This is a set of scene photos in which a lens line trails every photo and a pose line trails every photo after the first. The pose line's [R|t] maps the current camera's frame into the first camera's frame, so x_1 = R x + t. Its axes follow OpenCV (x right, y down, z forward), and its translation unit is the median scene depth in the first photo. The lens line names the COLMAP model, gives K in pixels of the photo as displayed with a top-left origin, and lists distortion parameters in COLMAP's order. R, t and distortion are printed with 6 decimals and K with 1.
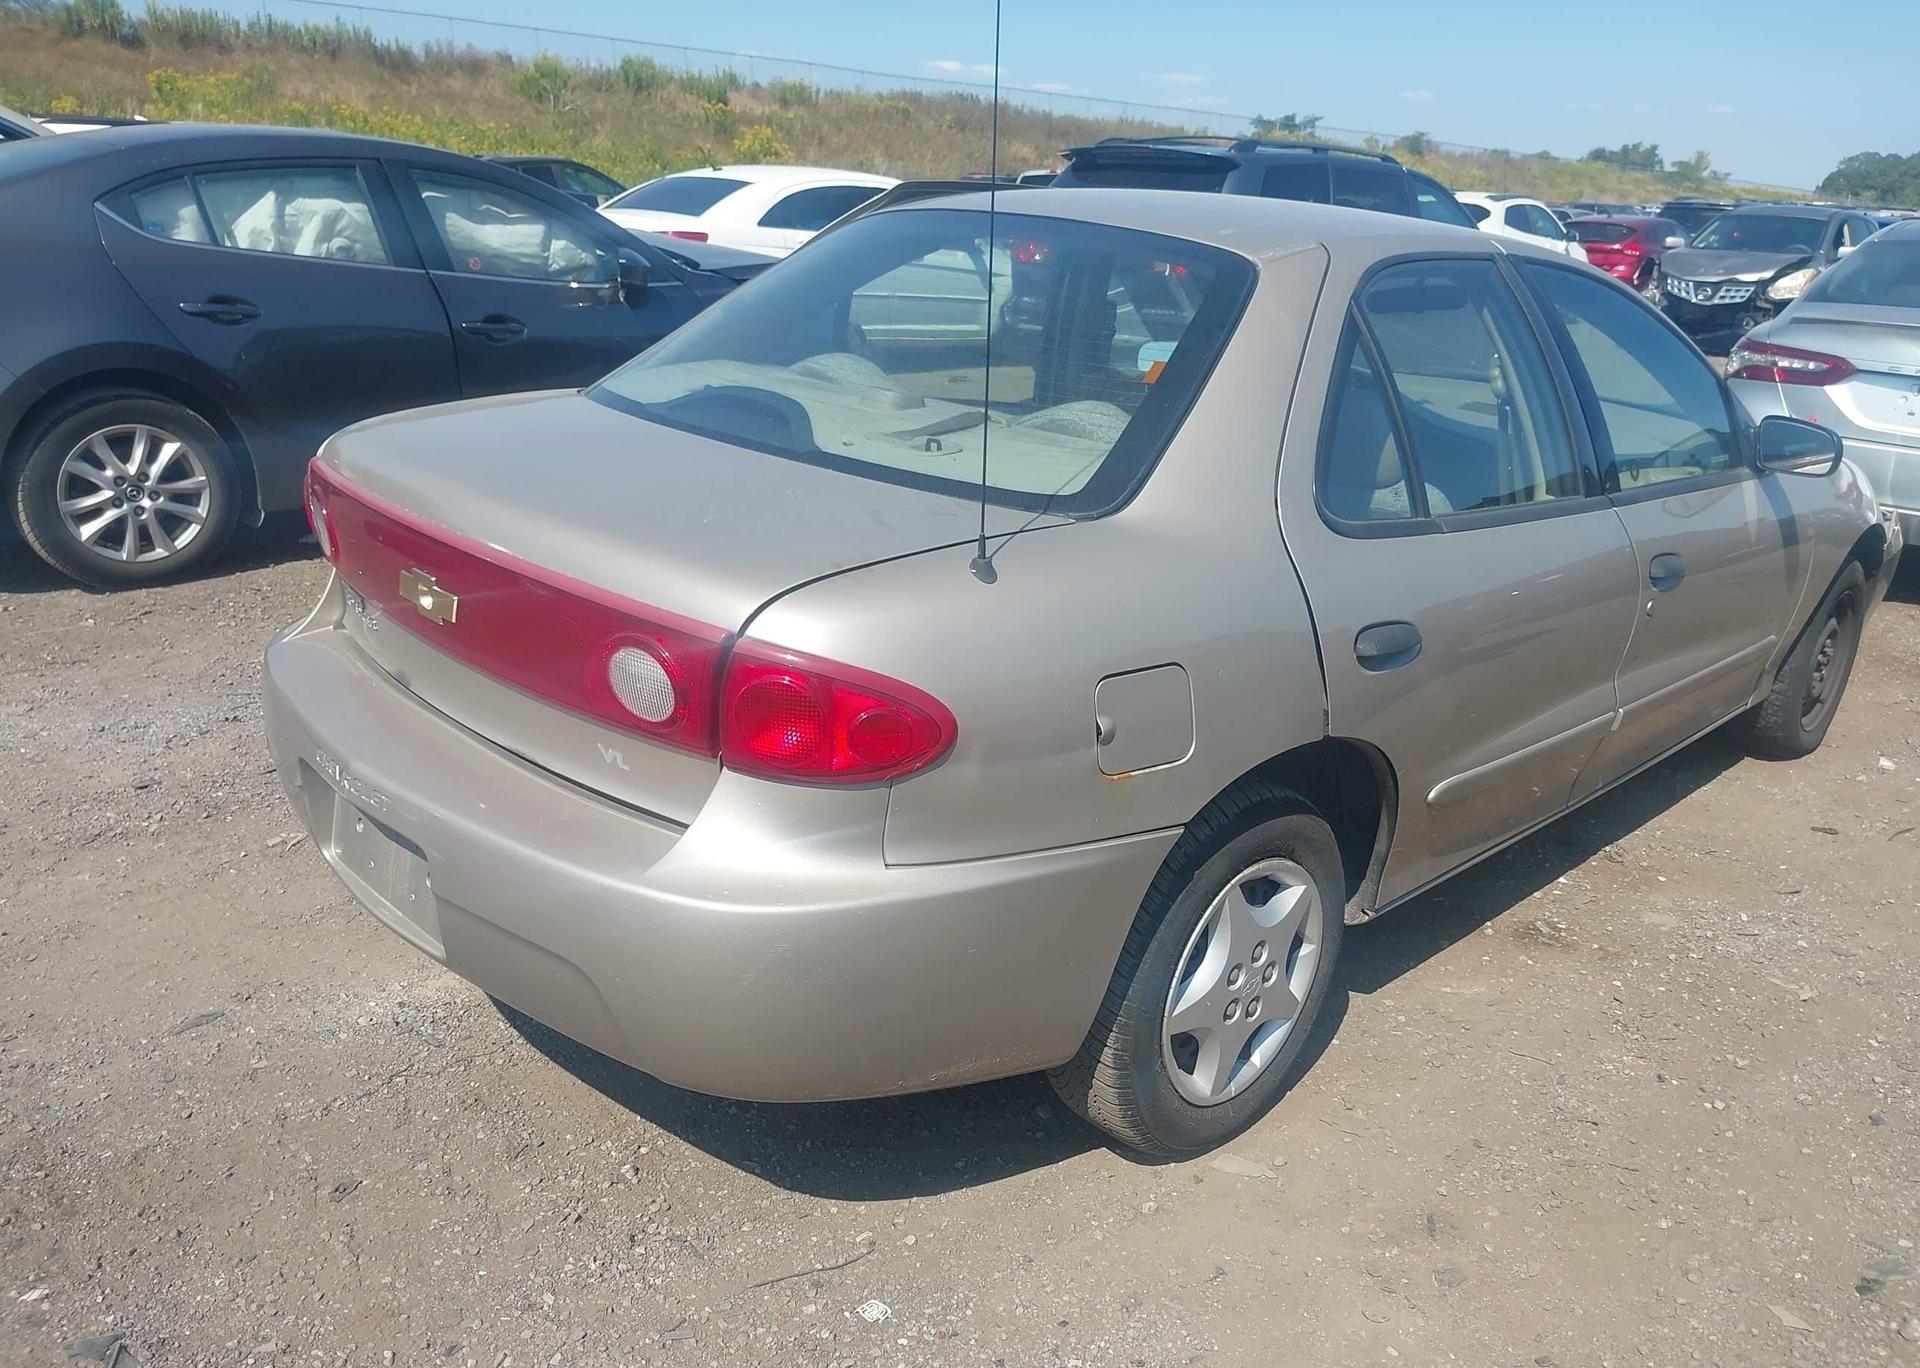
lens RADIAL K [[1609.1, 0, 960.0], [0, 1609.1, 684.0], [0, 0, 1]] dist [0.005665, -0.007203]
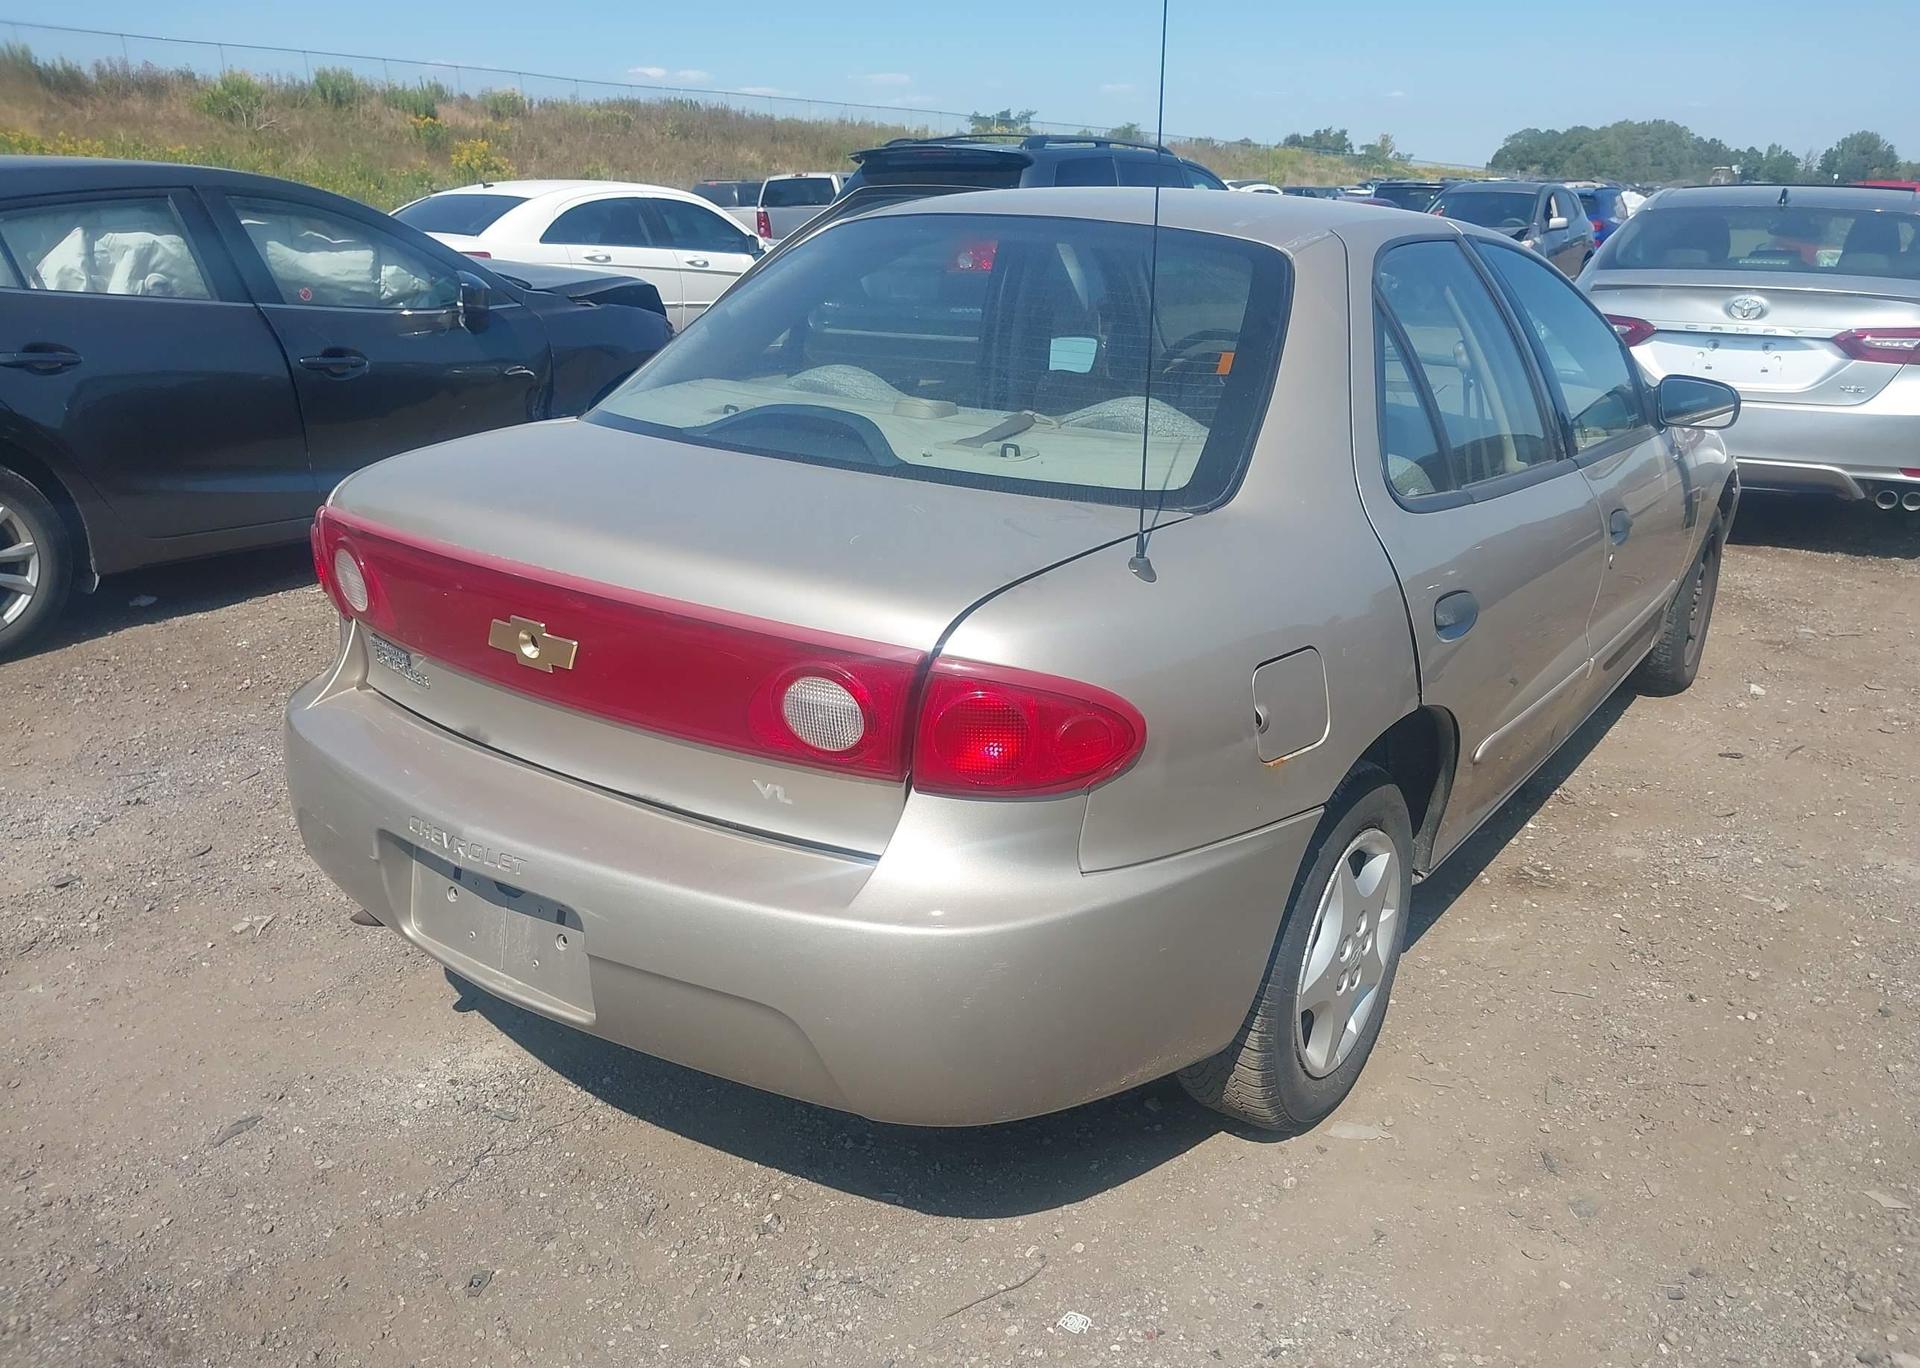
lens RADIAL K [[1616.7, 0, 960.0], [0, 1616.7, 689.7], [0, 0, 1]] dist [0.003597, -0.004192]
pose [[0.982459, -0.089210, 0.163754, -0.180023], [0.089118, 0.995990, 0.007924, -0.009629], [-0.163804, 0.006808, 0.986469, 0.017946]]
